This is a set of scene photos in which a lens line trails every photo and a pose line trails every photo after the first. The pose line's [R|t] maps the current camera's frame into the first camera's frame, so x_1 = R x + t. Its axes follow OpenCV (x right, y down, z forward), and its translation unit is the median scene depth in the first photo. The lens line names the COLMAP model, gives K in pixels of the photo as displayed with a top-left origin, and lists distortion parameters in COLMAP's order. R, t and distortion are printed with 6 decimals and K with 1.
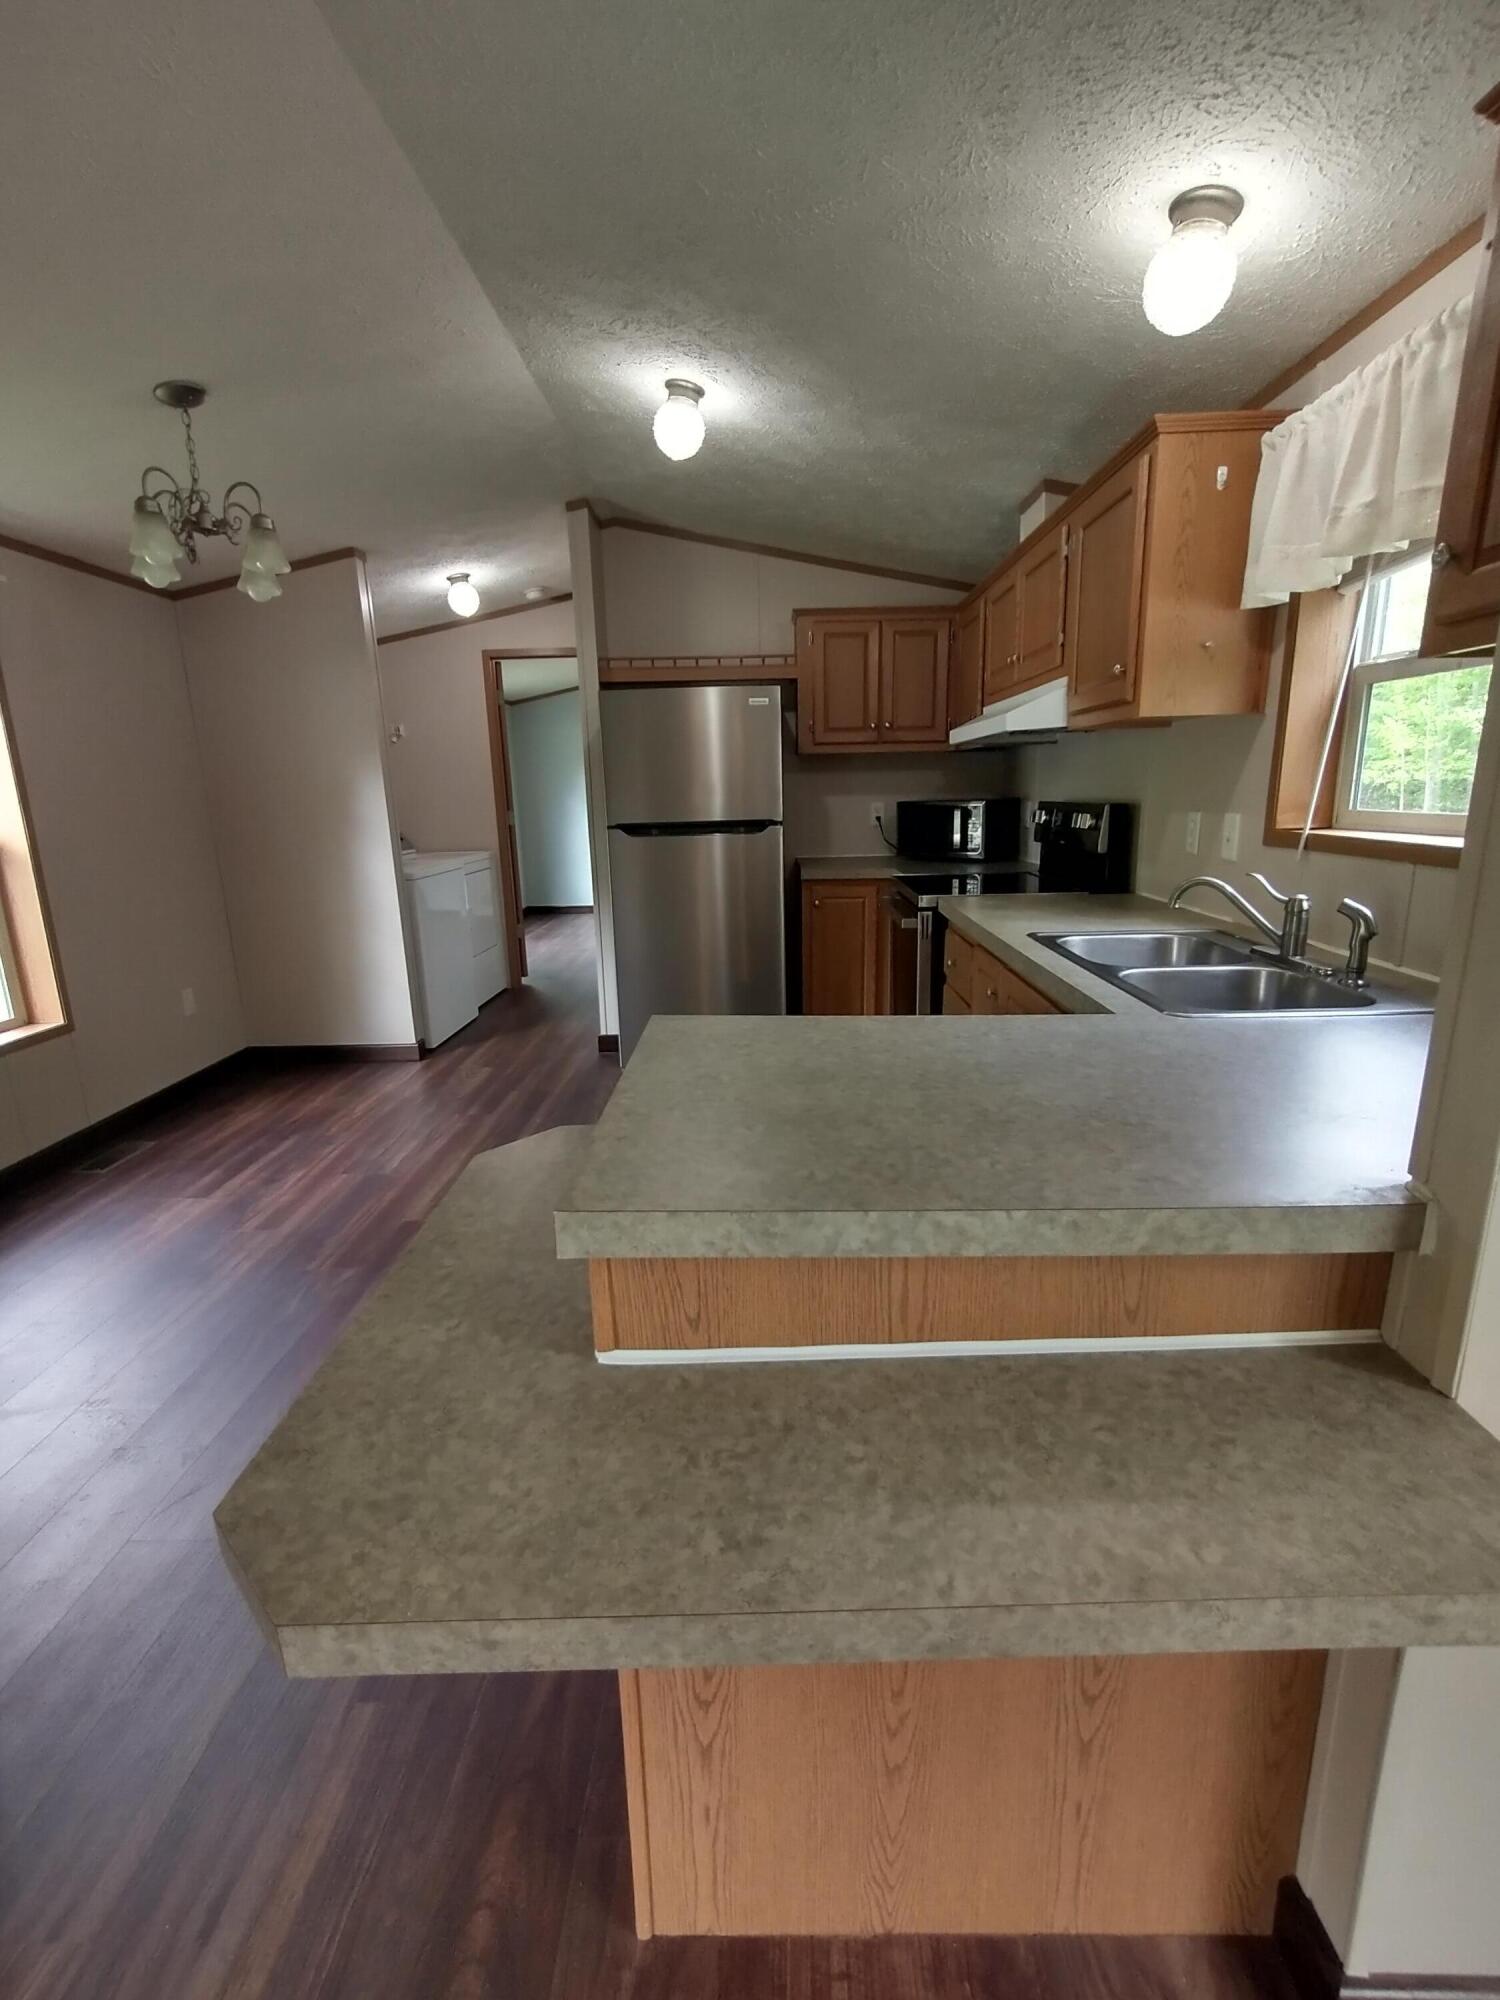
lens RADIAL K [[904.9, 0, 761.1], [0, 904.9, 1007.2], [0, 0, 1]] dist [0.003620, 0.000500]
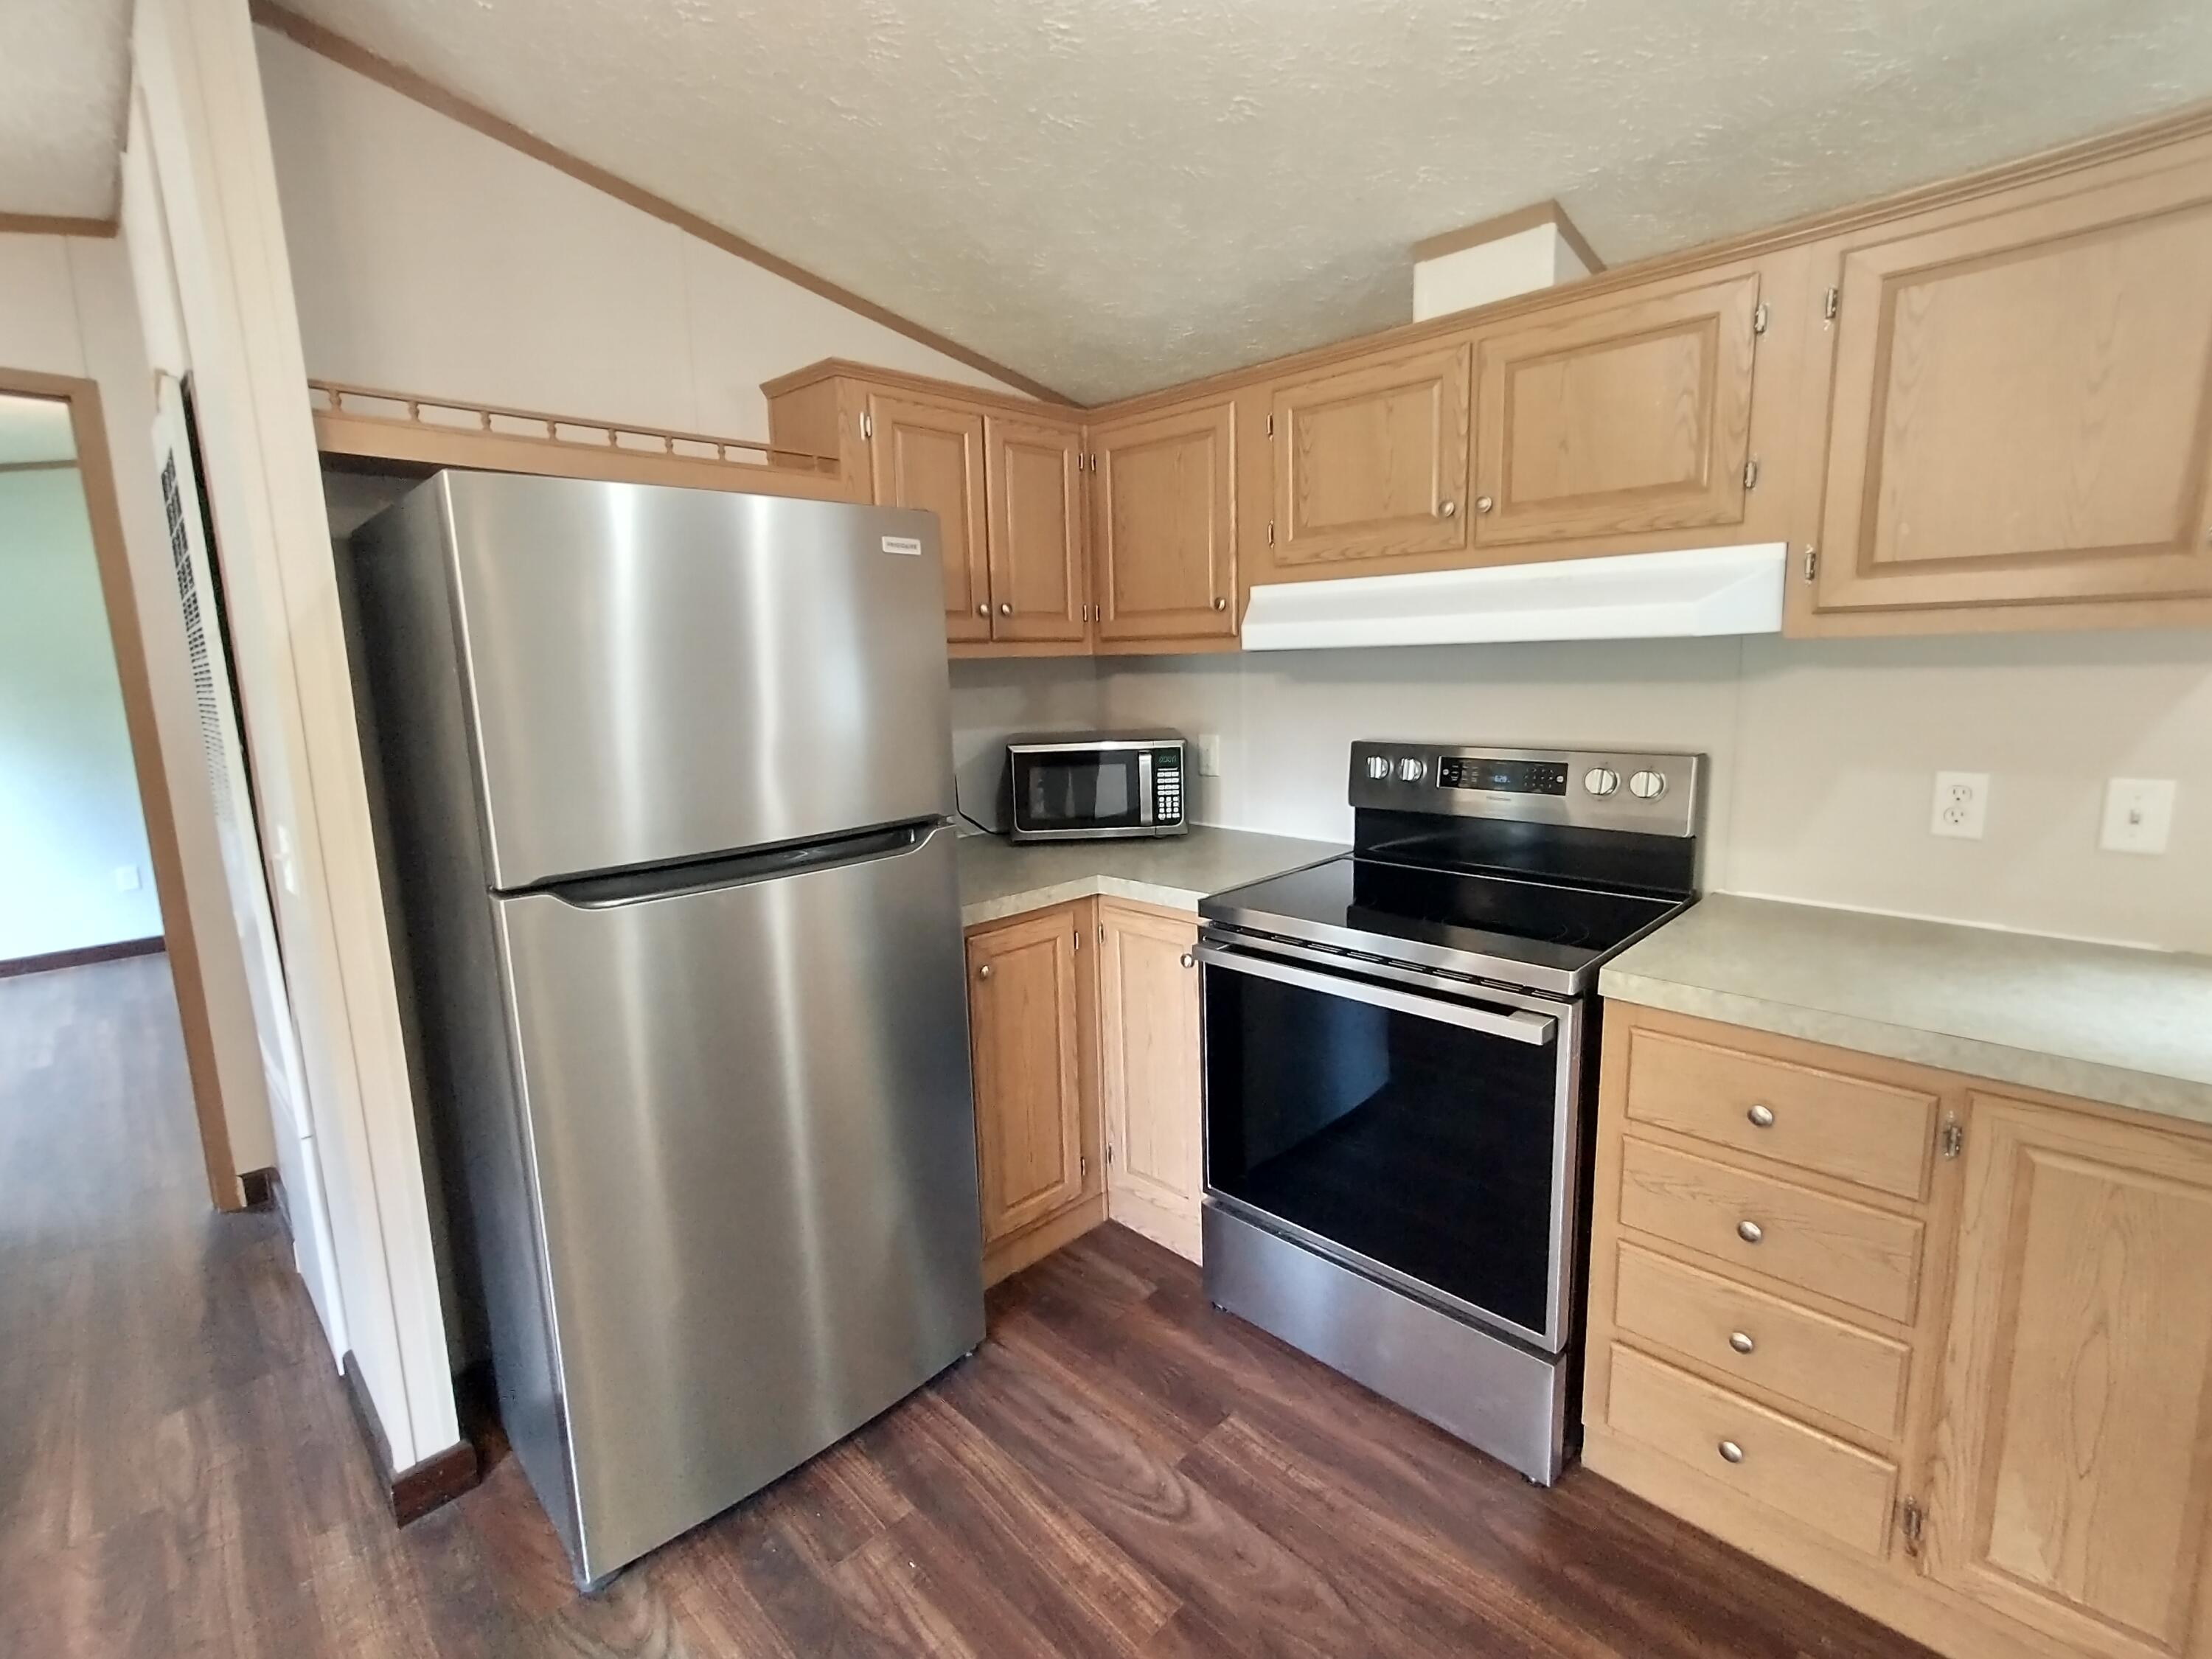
lens RADIAL K [[996.7, 0, 1118.0], [0, 996.7, 814.4], [0, 0, 1]] dist [-0.001282, -0.000820]
pose [[0.691183, -0.112744, 0.713831, -0.289101], [0.183401, 0.982784, -0.022359, -0.194488], [-0.699021, 0.146371, 0.699961, 0.651292]]
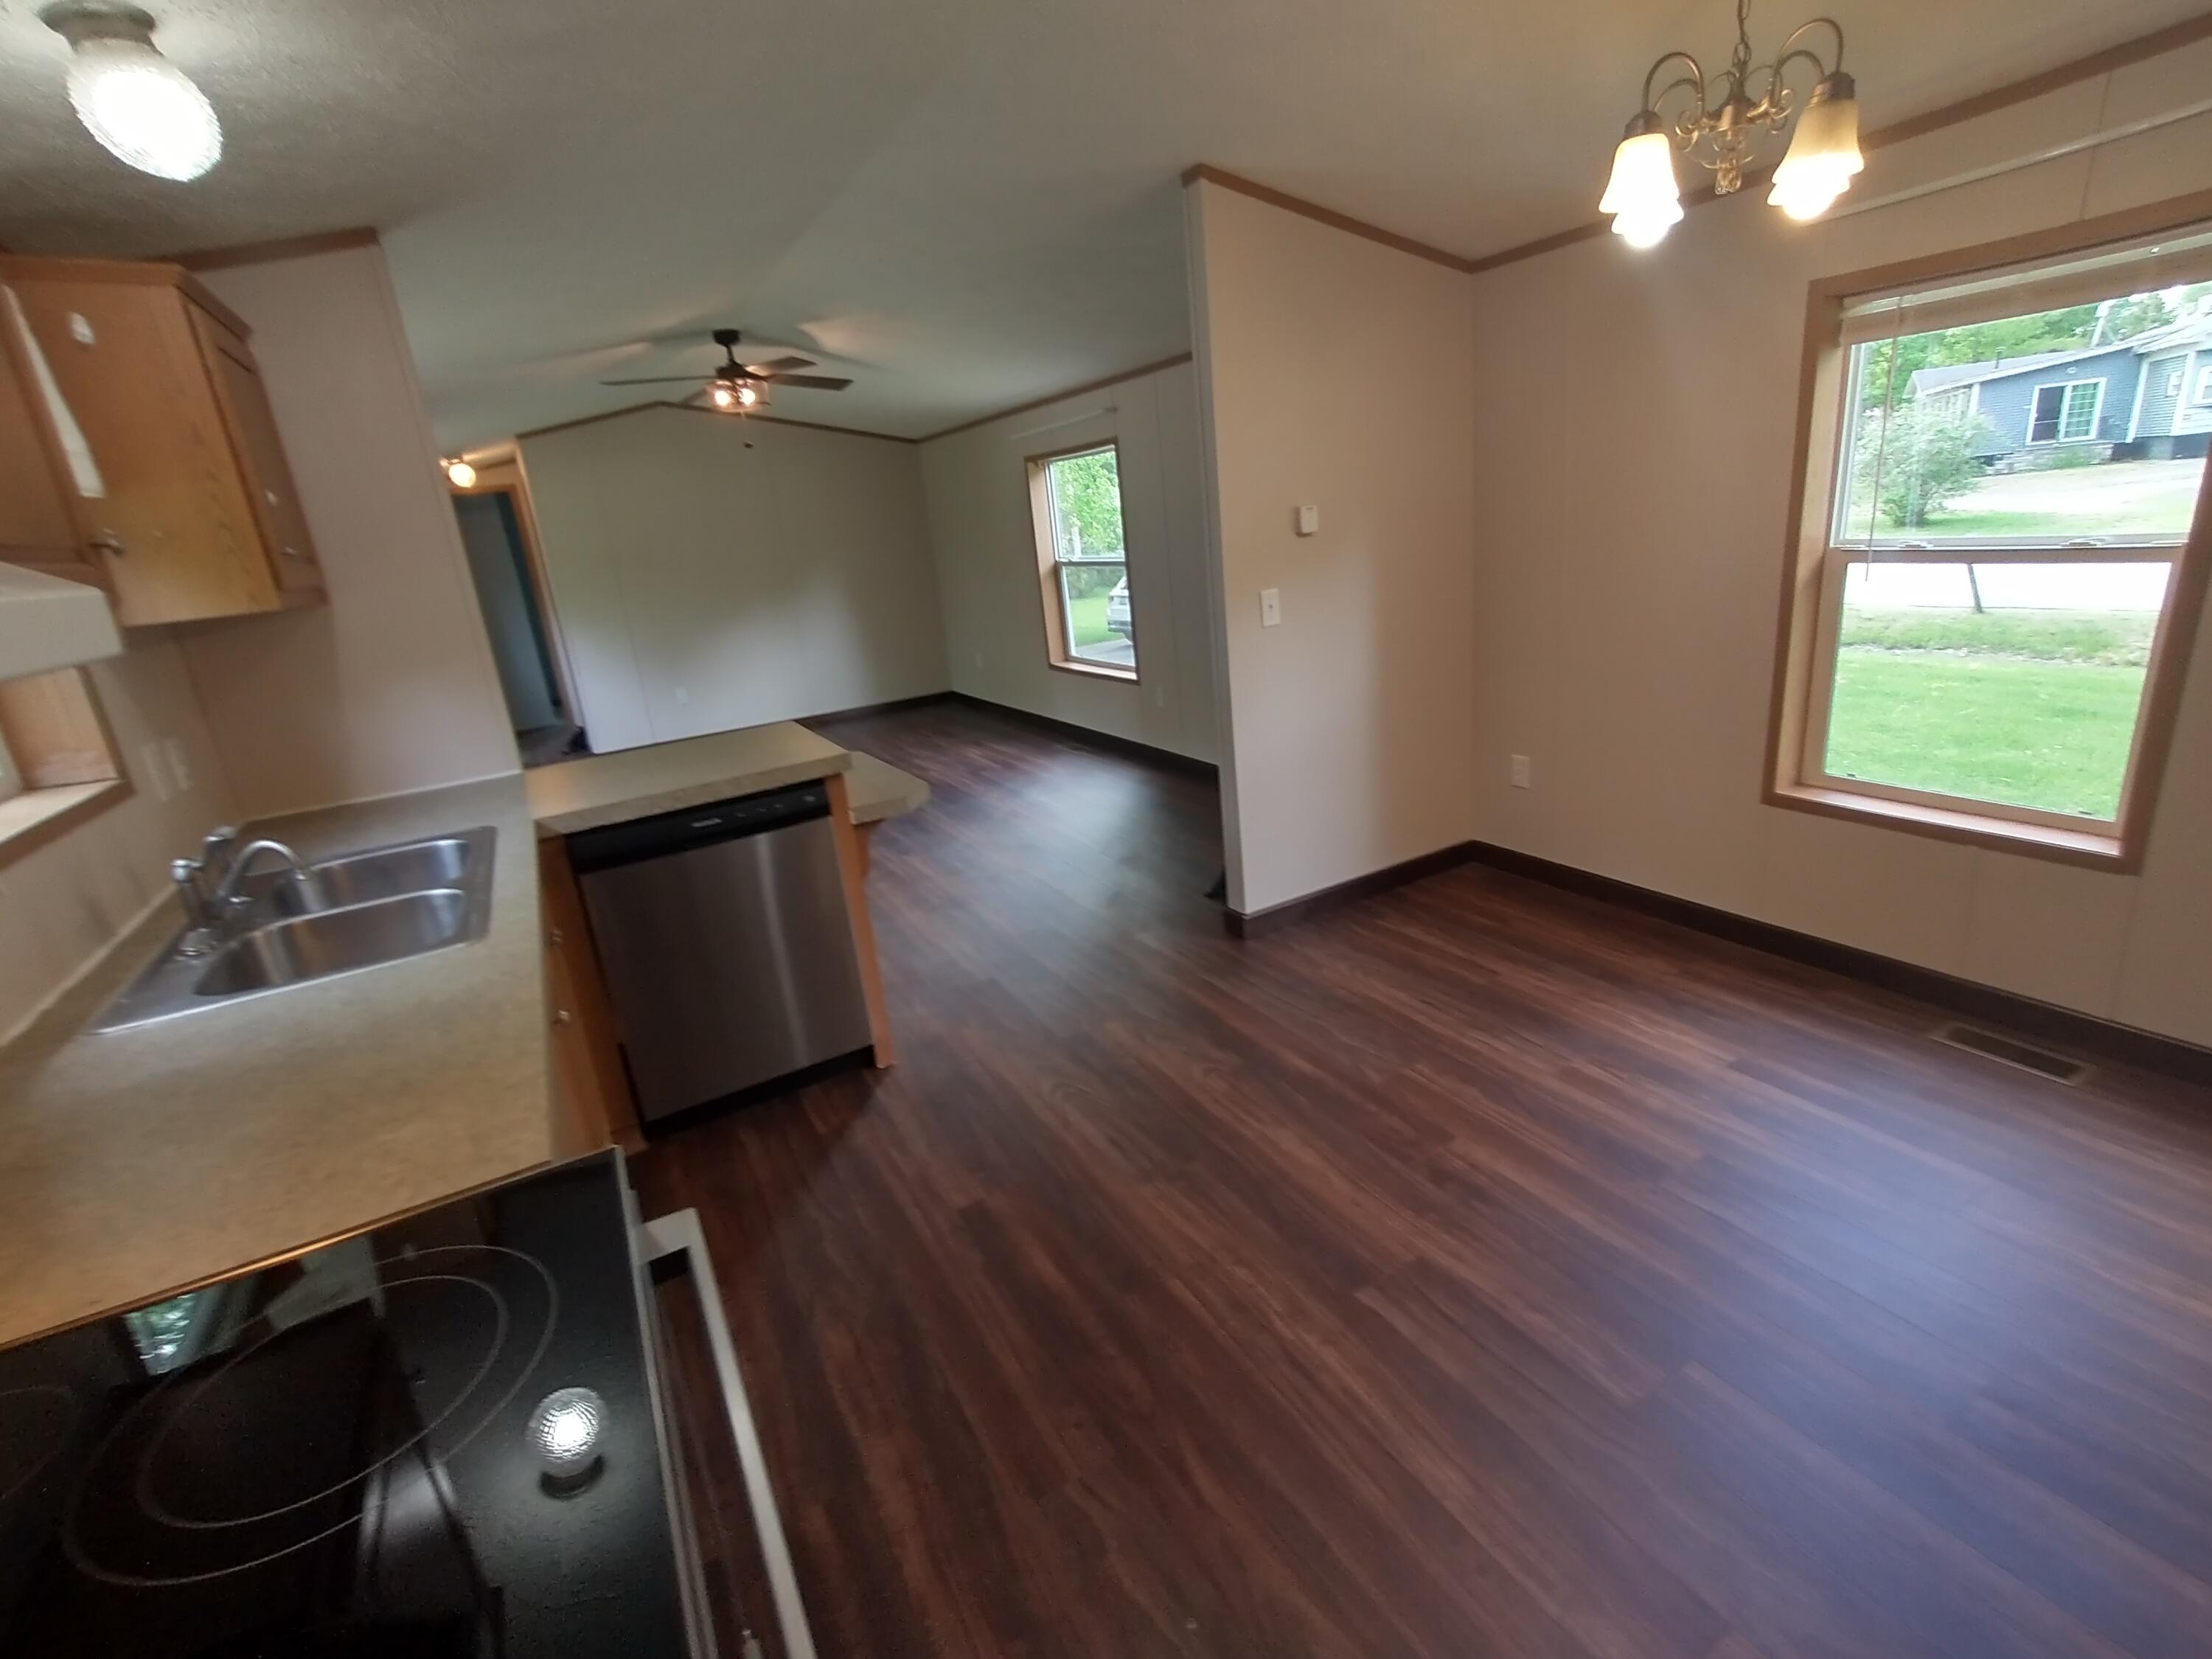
lens RADIAL K [[1000.9, 0, 1115.5], [0, 1000.9, 810.7], [0, 0, 1]] dist [0.003620, 0.000500]
pose [[-0.856041, 0.240106, -0.457758, 0.130955], [-0.013724, 0.874701, 0.484469, -0.313586], [0.516725, 0.421008, -0.745485, 1.058570]]
